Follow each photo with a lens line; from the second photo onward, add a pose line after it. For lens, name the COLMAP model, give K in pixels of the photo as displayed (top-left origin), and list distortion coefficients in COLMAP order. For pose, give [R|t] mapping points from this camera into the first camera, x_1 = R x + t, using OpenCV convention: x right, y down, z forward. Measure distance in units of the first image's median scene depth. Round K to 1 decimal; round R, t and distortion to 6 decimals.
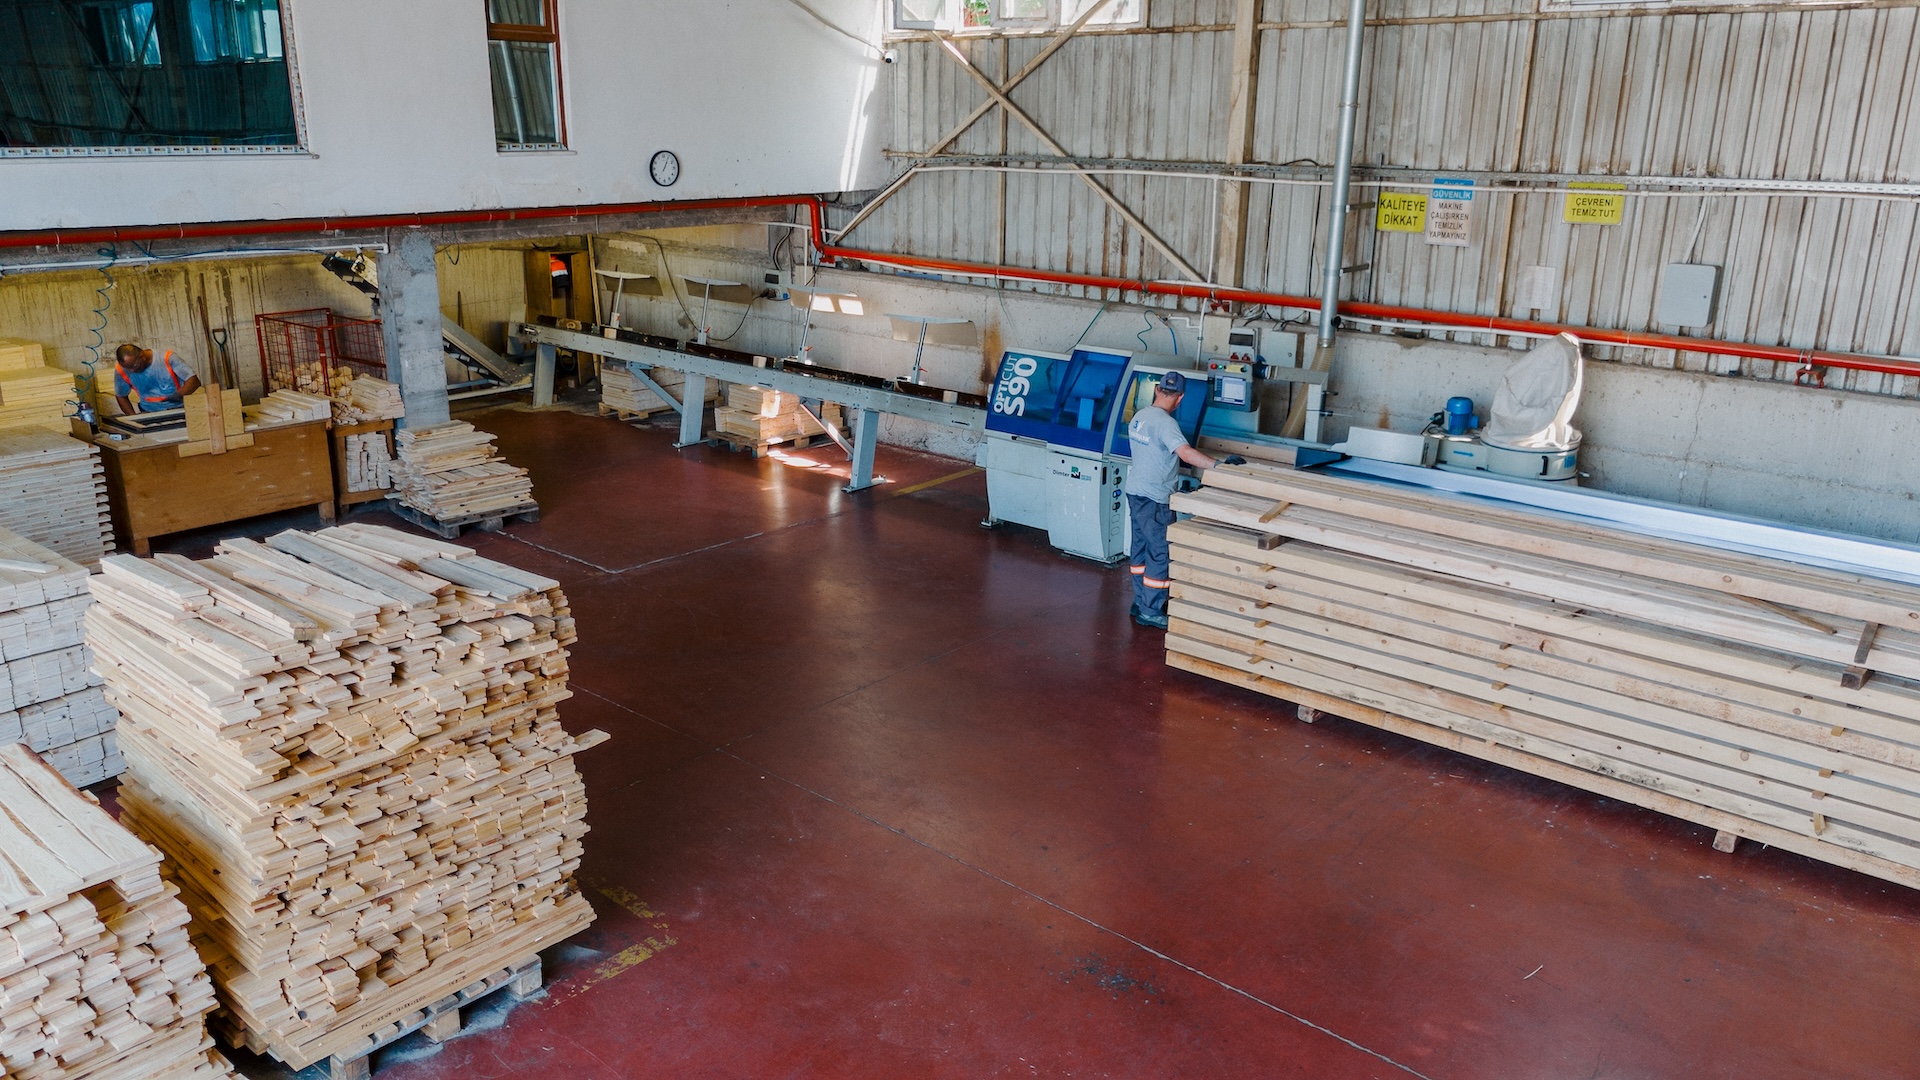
lens RADIAL K [[1413.3, 0, 967.1], [0, 1413.3, 541.3], [0, 0, 1]] dist [0.063713, -0.048467]
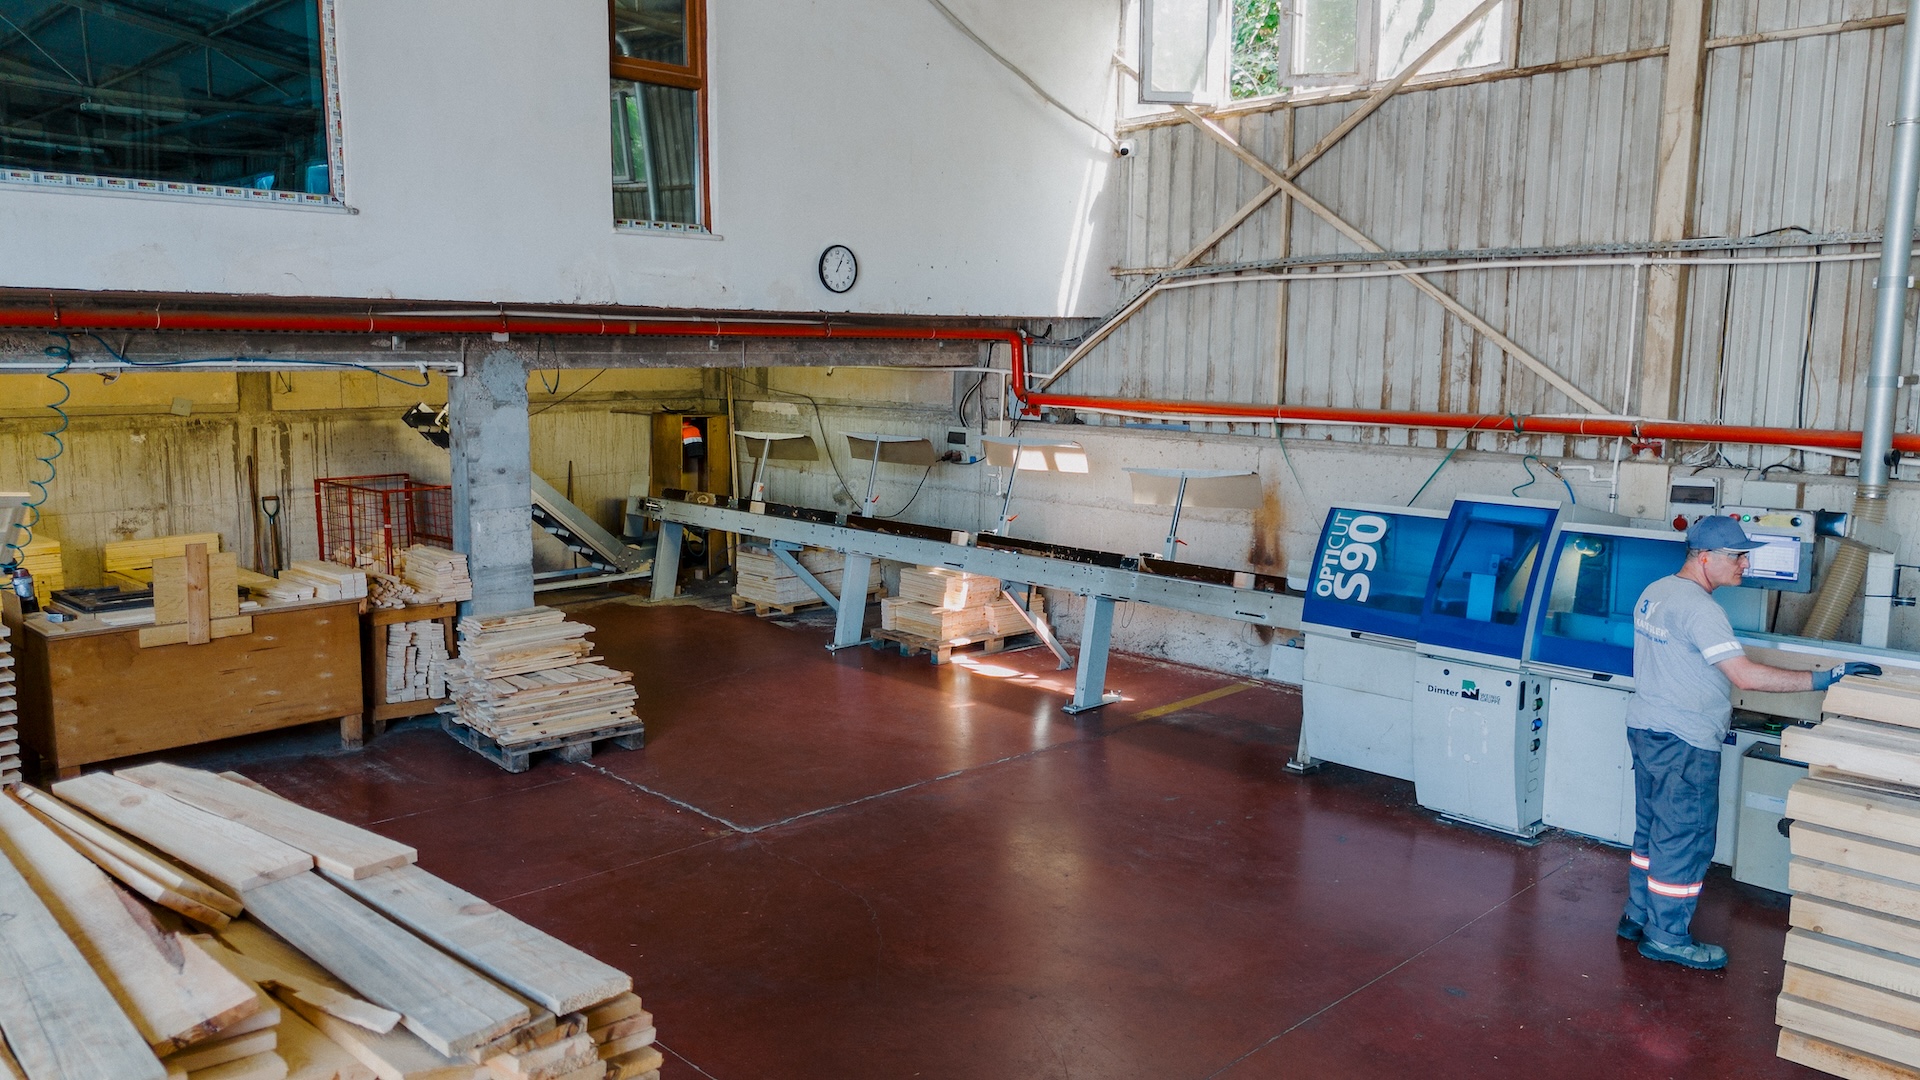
lens RADIAL K [[1413.3, 0, 967.6], [0, 1413.3, 546.7], [0, 0, 1]] dist [0.063713, -0.048467]
pose [[0.996548, 0.008928, -0.082533, -0.088354], [-0.021511, 0.988014, -0.152855, -0.009058], [0.080179, 0.154103, 0.984796, 0.320896]]
